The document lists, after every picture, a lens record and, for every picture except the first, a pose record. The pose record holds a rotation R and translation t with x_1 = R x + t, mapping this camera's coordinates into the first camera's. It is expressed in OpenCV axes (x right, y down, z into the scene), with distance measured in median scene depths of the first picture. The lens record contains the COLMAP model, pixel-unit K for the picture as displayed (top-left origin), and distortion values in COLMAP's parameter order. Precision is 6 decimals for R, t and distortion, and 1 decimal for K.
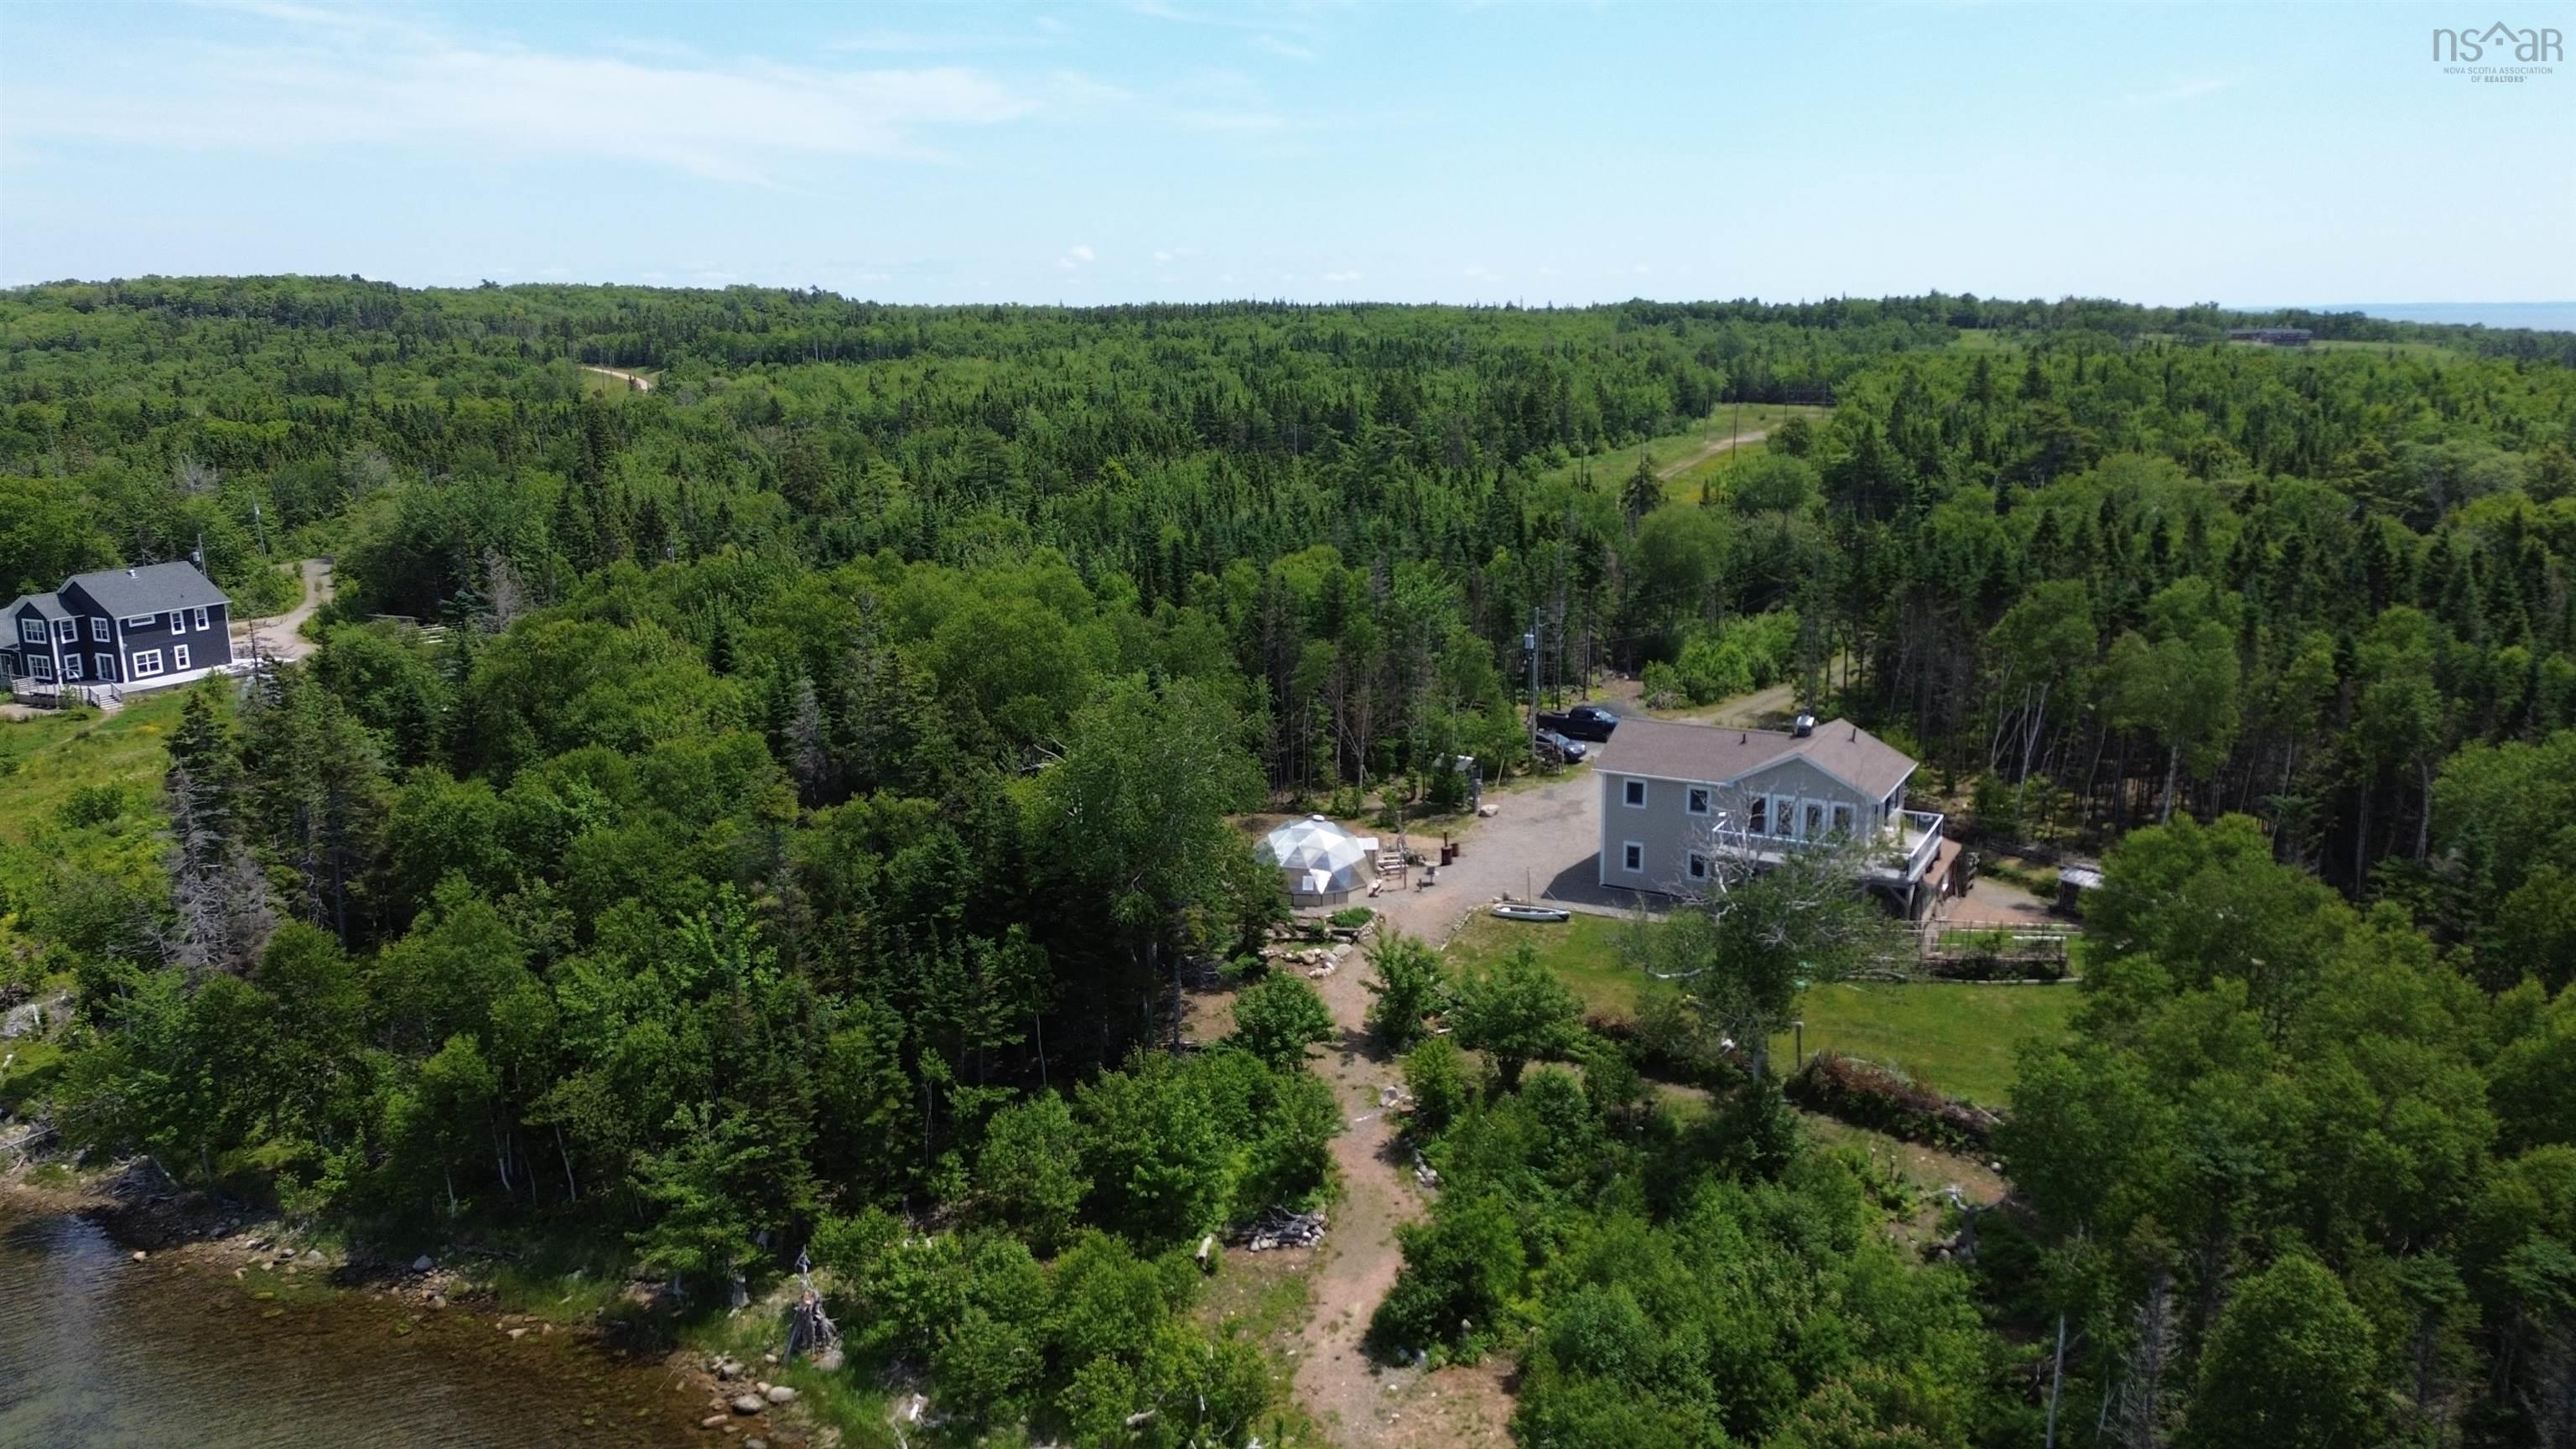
lens RADIAL K [[1809.7, 0, 1288.0], [0, 1809.7, 724.5], [0, 0, 1]] dist [0.104365, -0.108341]
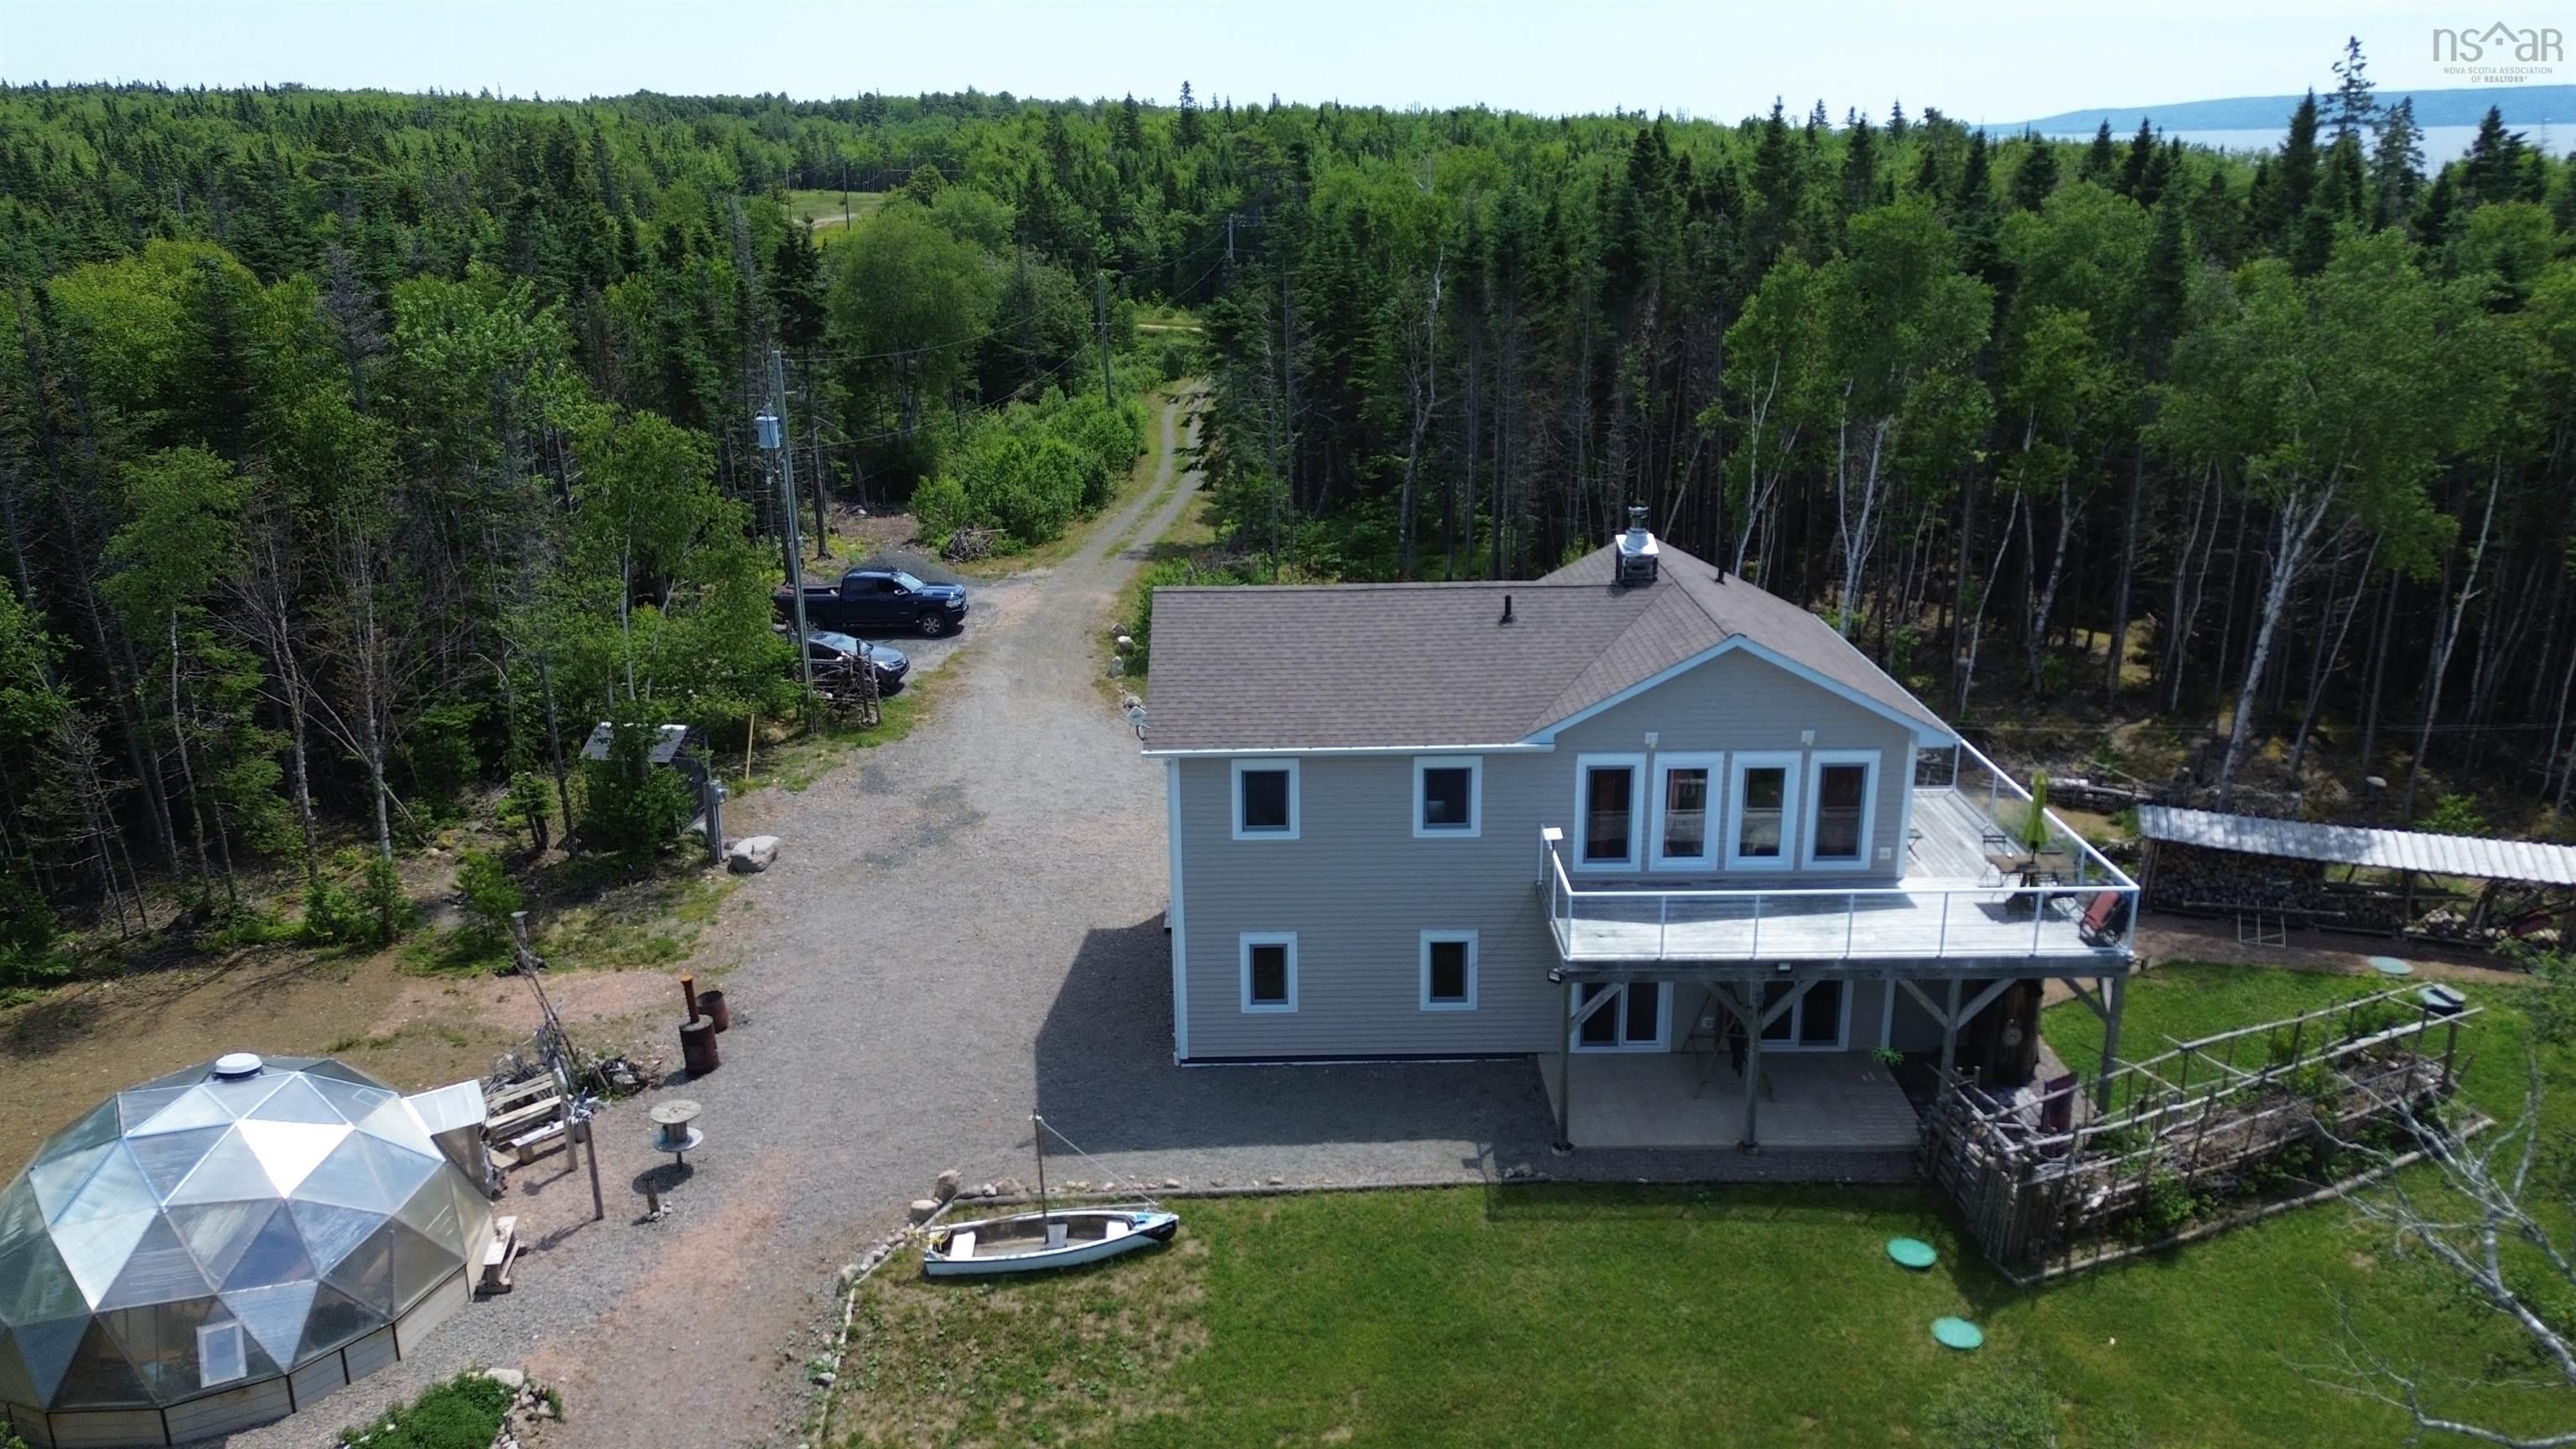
lens RADIAL K [[1812.4, 0, 1288.0], [0, 1812.4, 724.5], [0, 0, 1]] dist [0.070445, -0.058134]
pose [[0.870270, -0.151019, 0.468854, 0.012969], [0.110561, 0.987443, 0.112838, -0.006023], [-0.480007, -0.046363, 0.876039, 0.268944]]
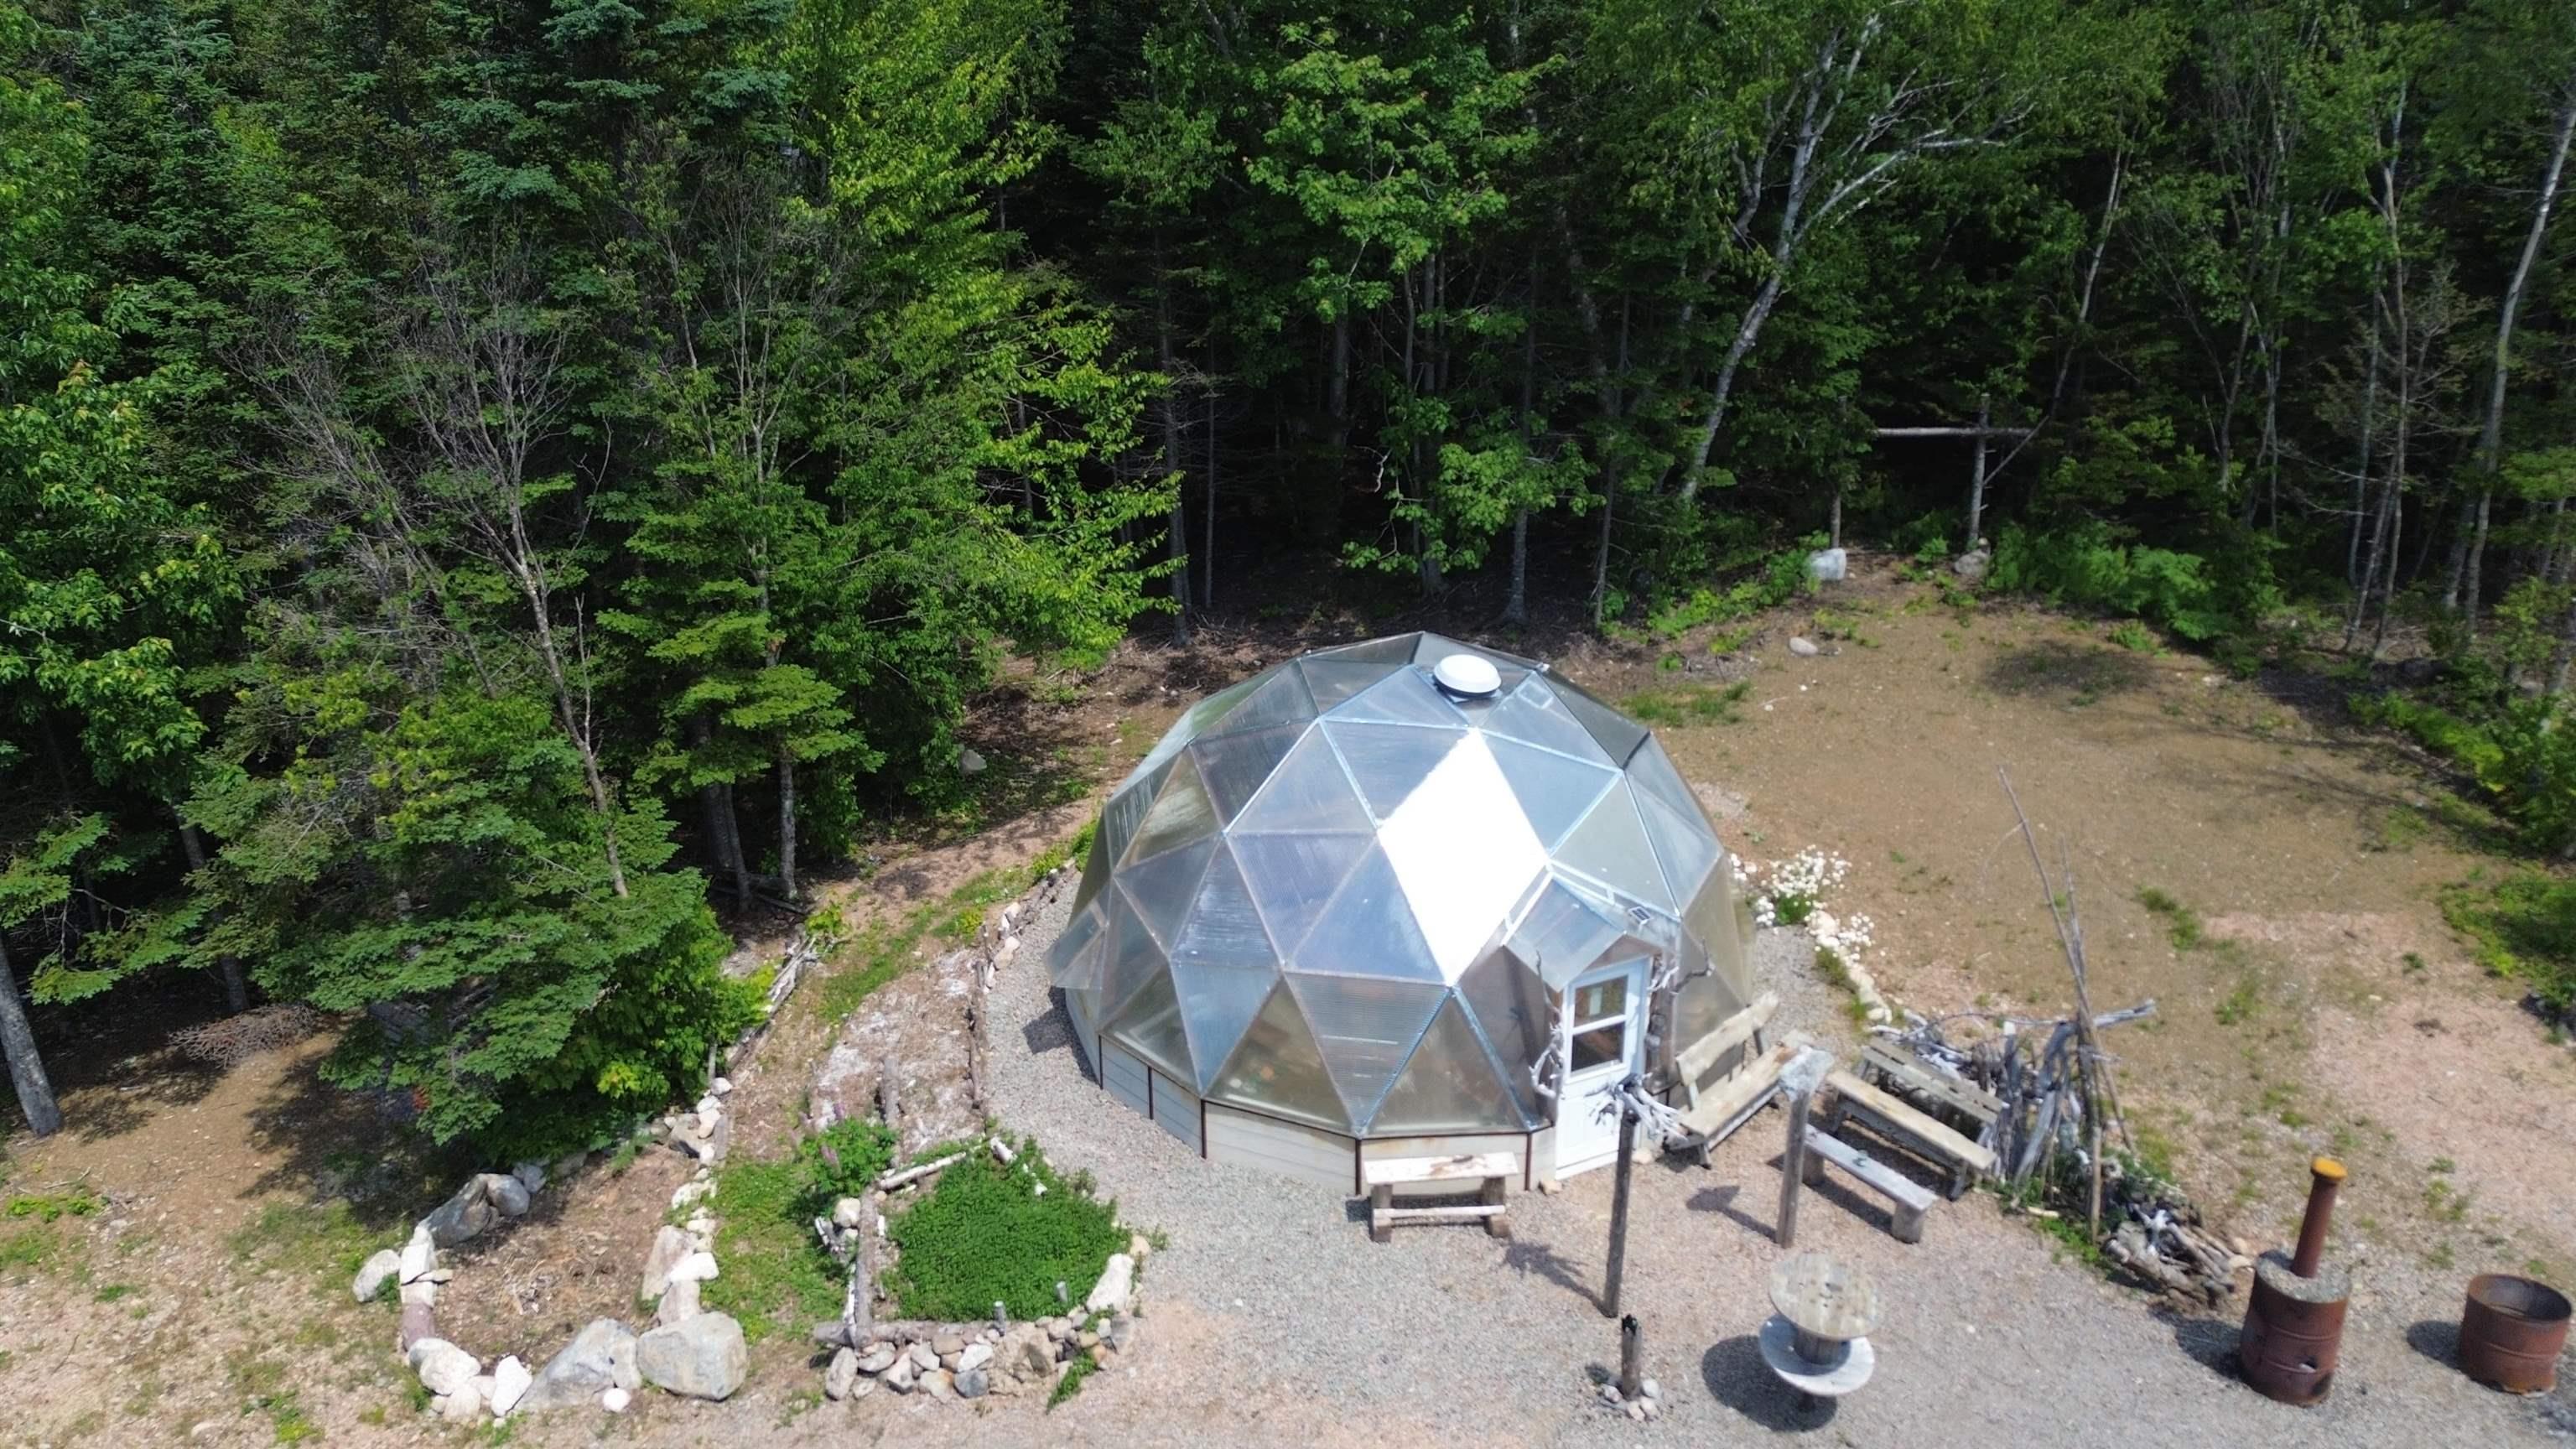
lens RADIAL K [[1809.7, 0, 1288.0], [0, 1809.7, 724.5], [0, 0, 1]] dist [0.104365, -0.108341]
pose [[0.388192, 0.392473, -0.833830, 0.065365], [-0.193548, 0.919325, 0.342608, -0.000739], [0.901025, 0.028388, 0.432837, 0.363640]]
